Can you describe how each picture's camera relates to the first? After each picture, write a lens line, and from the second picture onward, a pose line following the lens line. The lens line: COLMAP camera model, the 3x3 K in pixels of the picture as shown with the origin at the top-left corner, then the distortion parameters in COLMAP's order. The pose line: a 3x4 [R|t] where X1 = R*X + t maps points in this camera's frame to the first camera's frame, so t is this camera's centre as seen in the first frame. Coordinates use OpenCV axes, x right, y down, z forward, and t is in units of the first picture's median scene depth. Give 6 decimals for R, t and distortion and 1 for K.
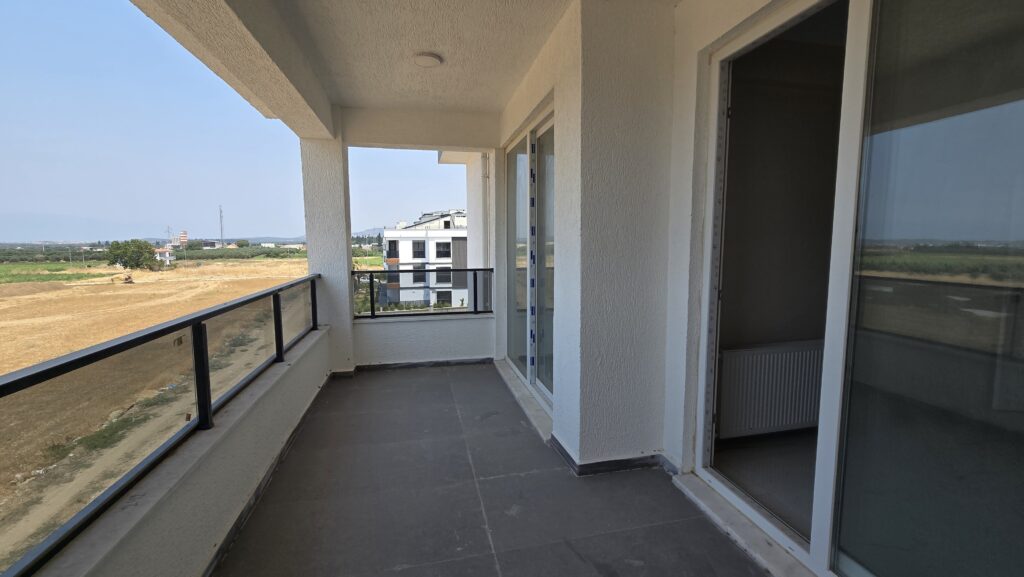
lens RADIAL K [[419.4, 0, 510.1], [0, 419.4, 281.8], [0, 0, 1]] dist [-0.004865, 0.000285]
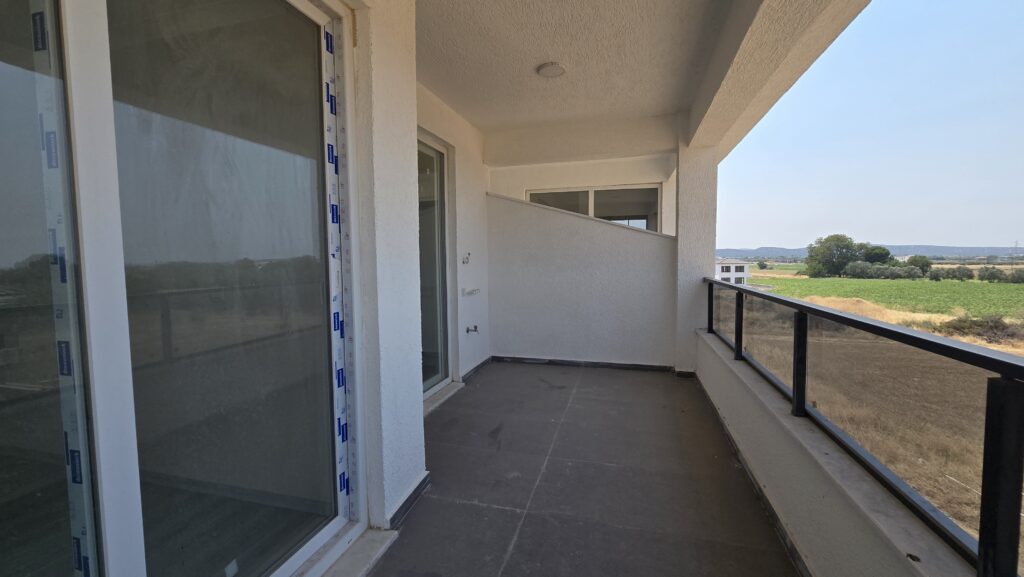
lens RADIAL K [[419.4, 0, 510.1], [0, 419.4, 281.8], [0, 0, 1]] dist [-0.004865, 0.000285]
pose [[-0.879313, -0.013305, 0.476058, -0.485869], [0.063670, 0.987352, 0.145197, -0.133199], [-0.471969, 0.157984, -0.867345, 1.782249]]
